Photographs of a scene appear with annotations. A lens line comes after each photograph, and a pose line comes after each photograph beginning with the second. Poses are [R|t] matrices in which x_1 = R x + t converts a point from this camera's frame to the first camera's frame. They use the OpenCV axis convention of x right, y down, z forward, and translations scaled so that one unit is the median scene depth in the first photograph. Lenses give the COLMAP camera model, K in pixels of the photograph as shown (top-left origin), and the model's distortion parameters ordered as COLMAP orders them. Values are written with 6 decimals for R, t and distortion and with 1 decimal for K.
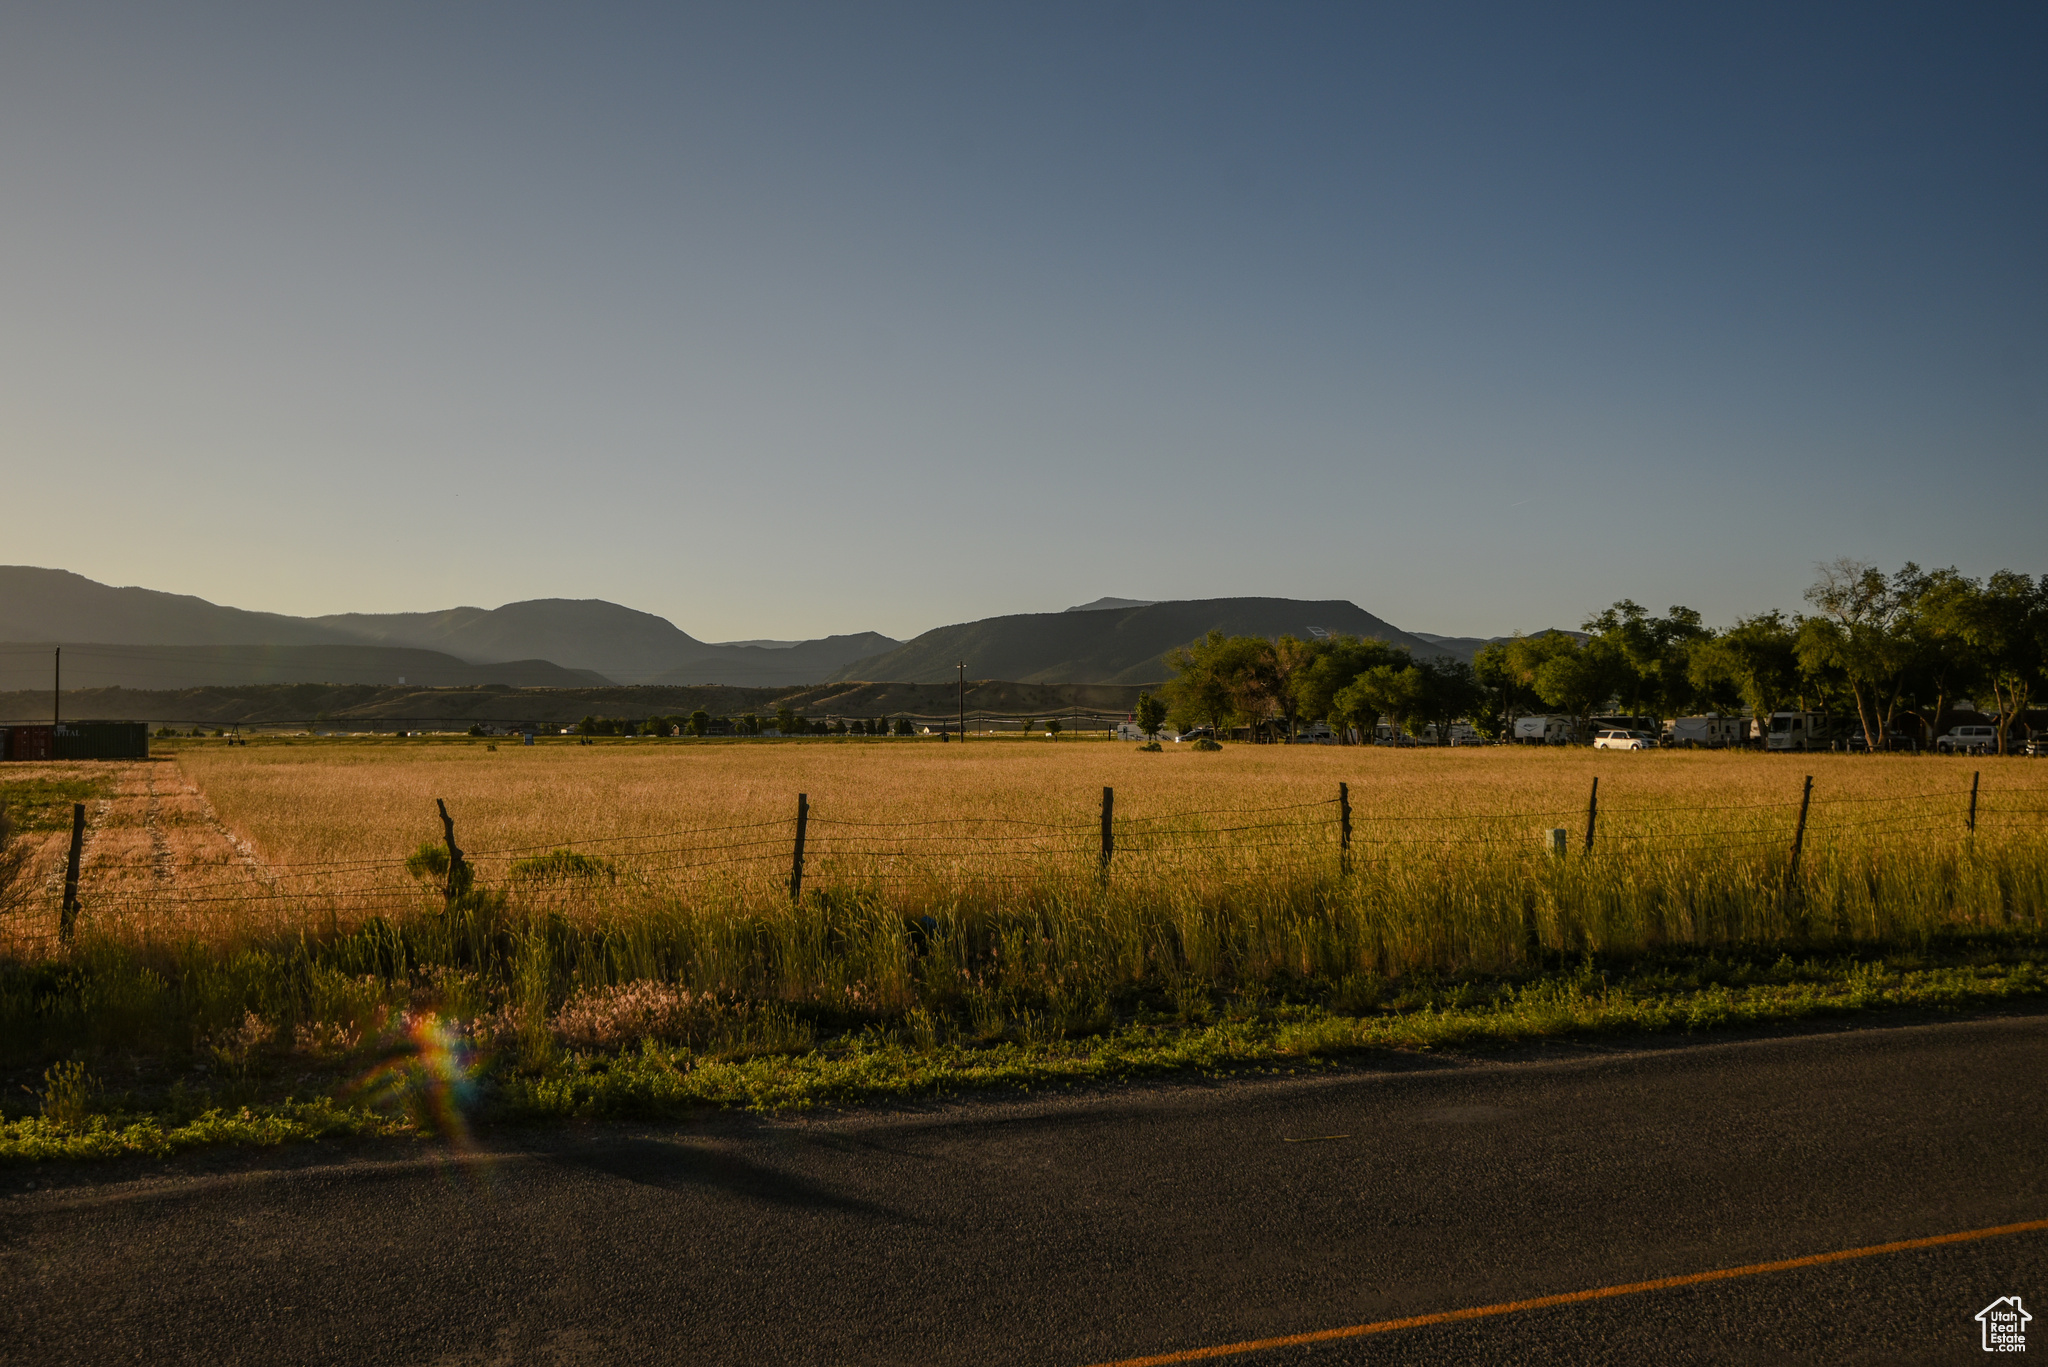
lens RADIAL K [[1905.6, 0, 1028.6], [0, 1905.6, 690.2], [0, 0, 1]] dist [-0.006599, 0.000000]
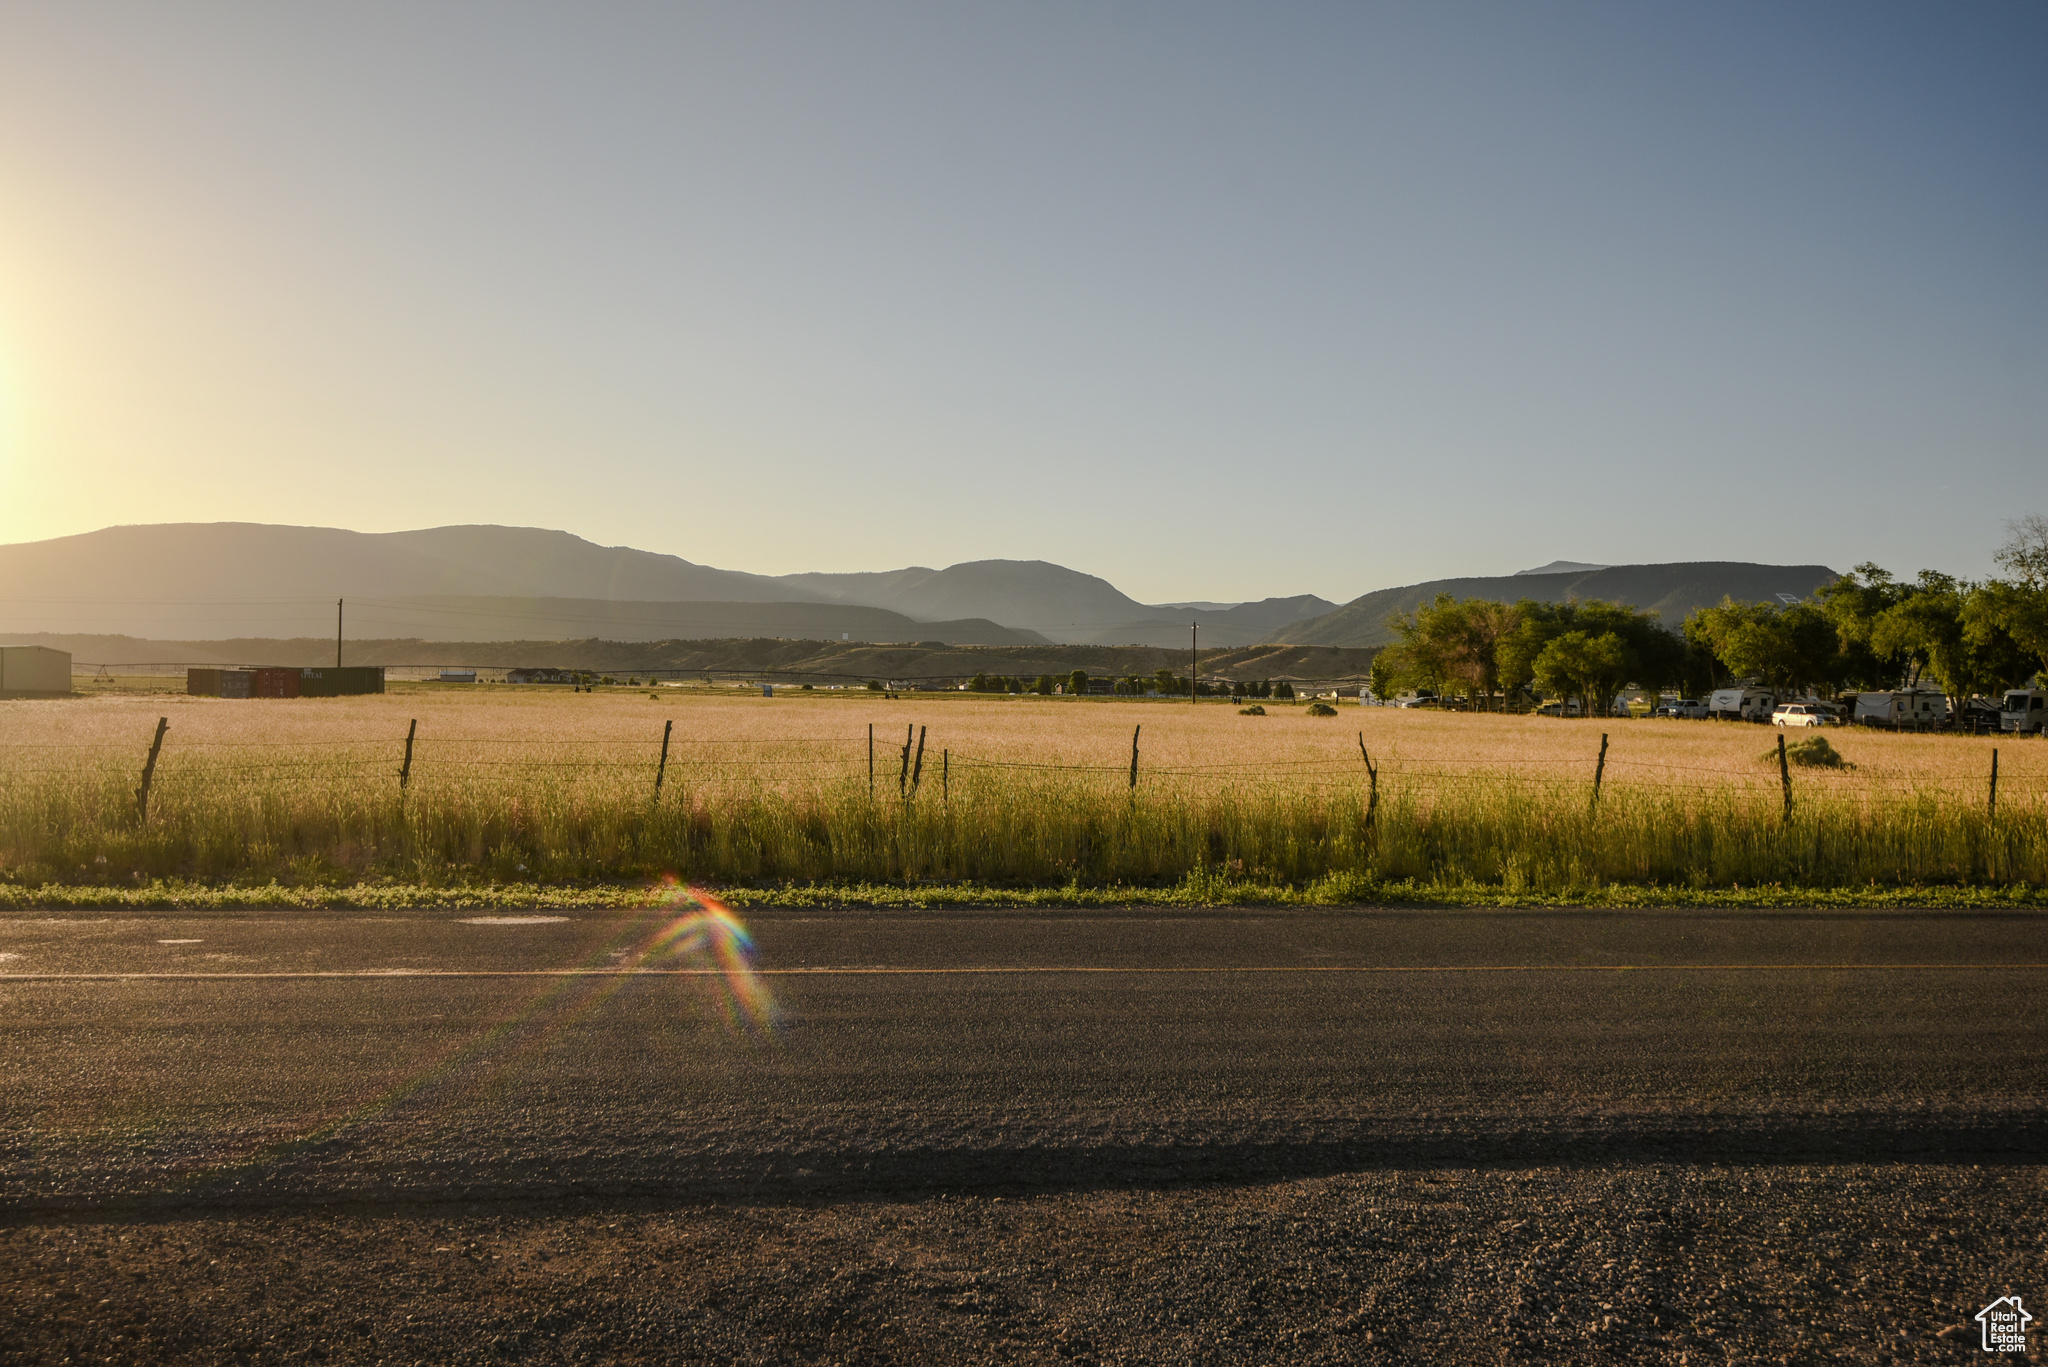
lens RADIAL K [[1905.6, 0, 1014.3], [0, 1905.6, 683.4], [0, 0, 1]] dist [-0.006599, 0.000000]
pose [[0.965058, 0.020773, -0.261213, 0.058574], [-0.016587, 0.999696, 0.018220, 0.000094], [0.261513, -0.013251, 0.965109, 0.007190]]
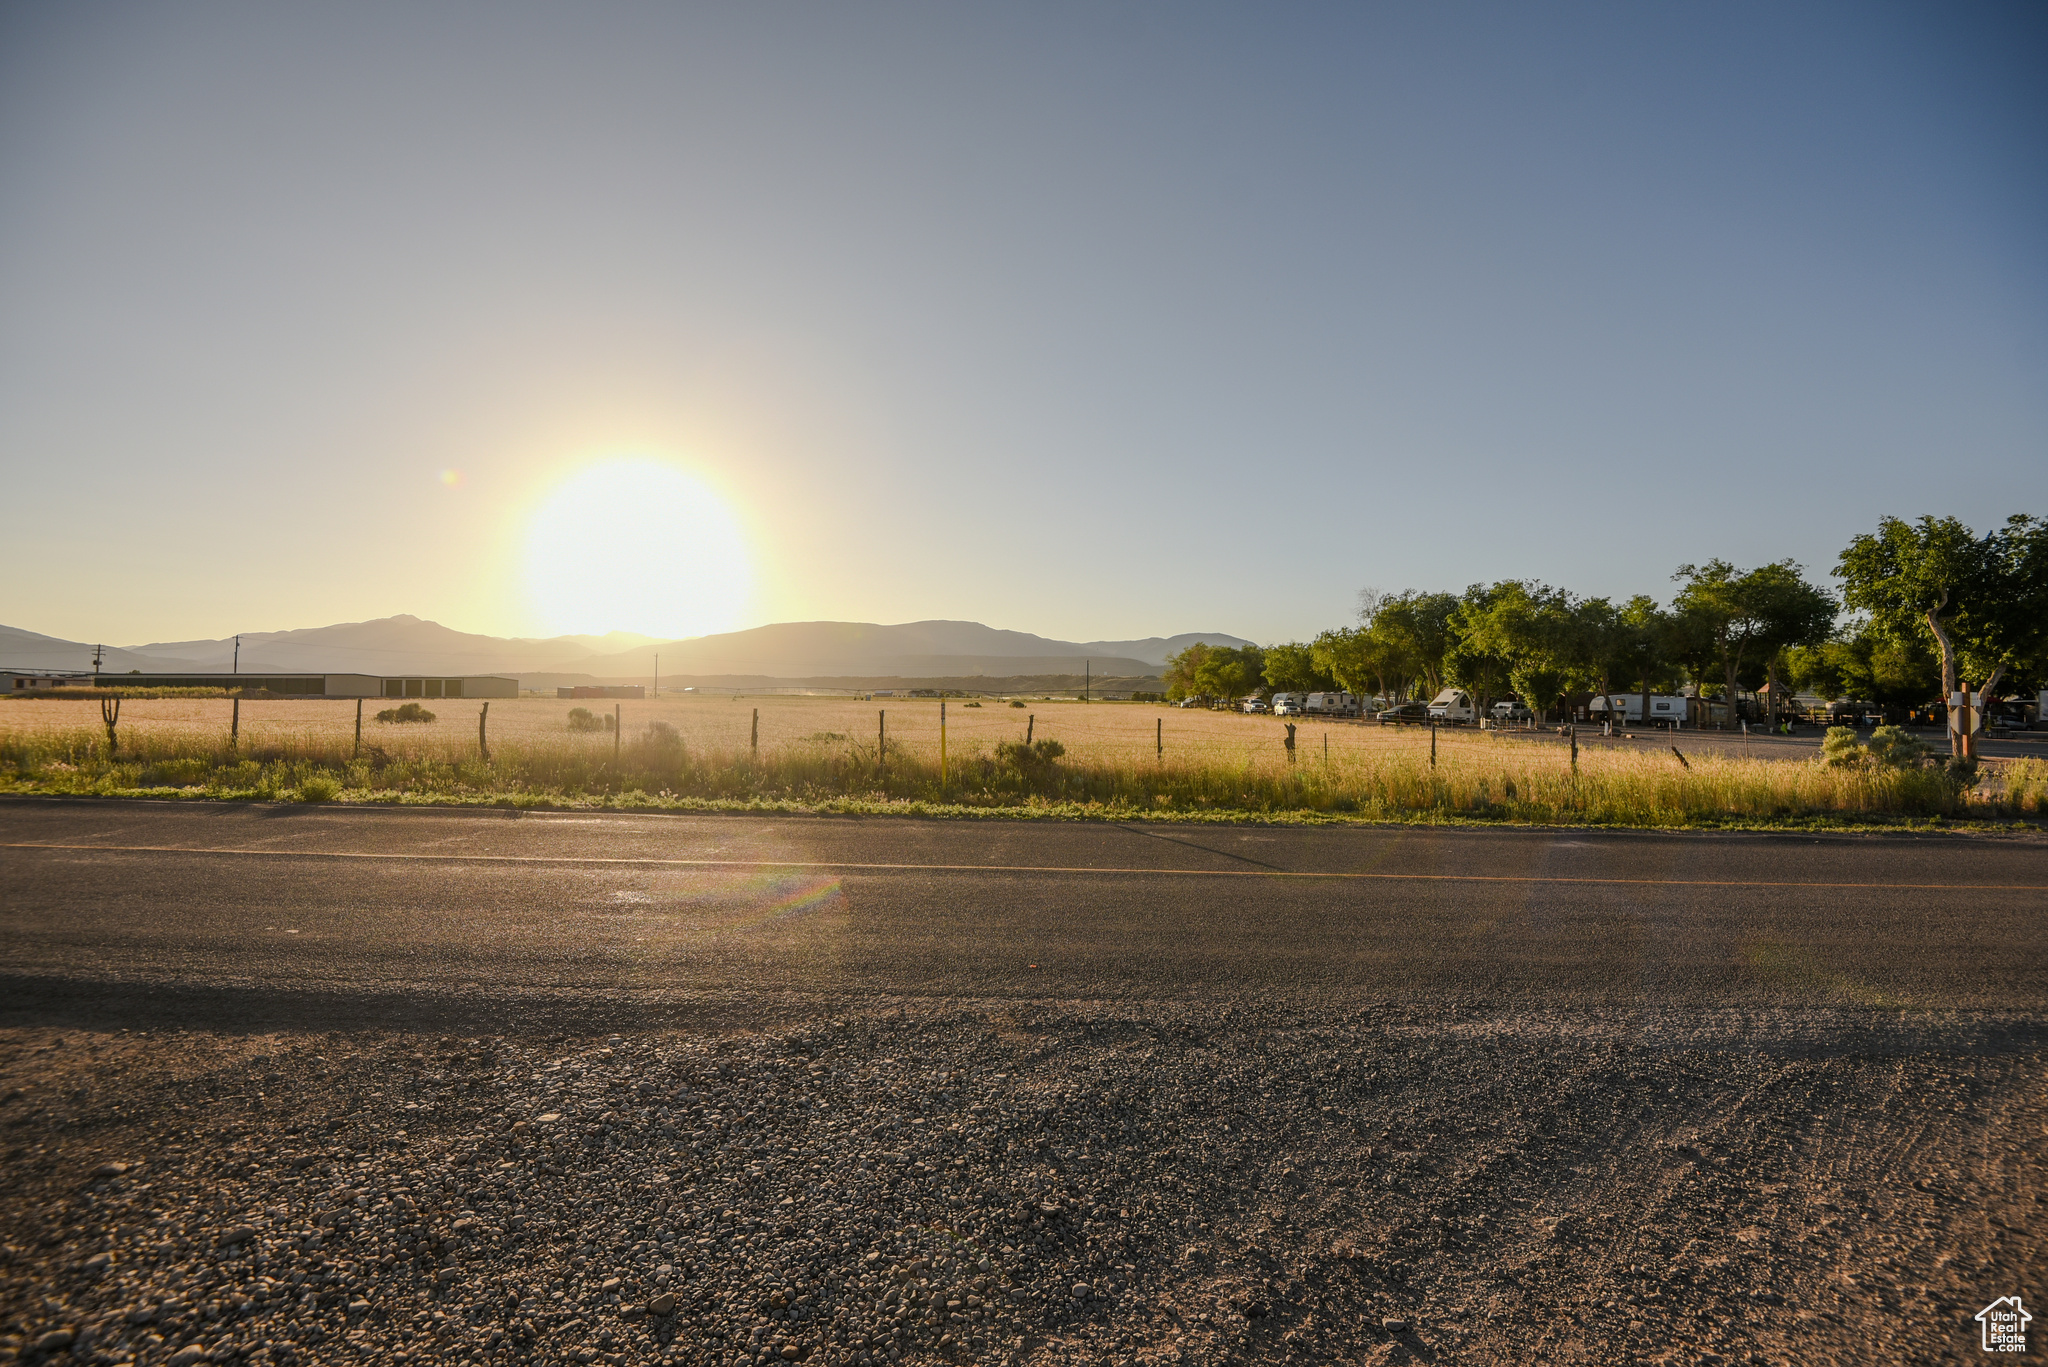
lens RADIAL K [[968.9, 0, 1041.5], [0, 968.9, 672.3], [0, 0, 1]] dist [0.000207, 0.000217]
pose [[0.882898, 0.006015, -0.469526, 0.160152], [-0.009906, 0.999934, -0.005818, 0.001071], [0.469460, 0.009788, 0.882900, 0.060731]]
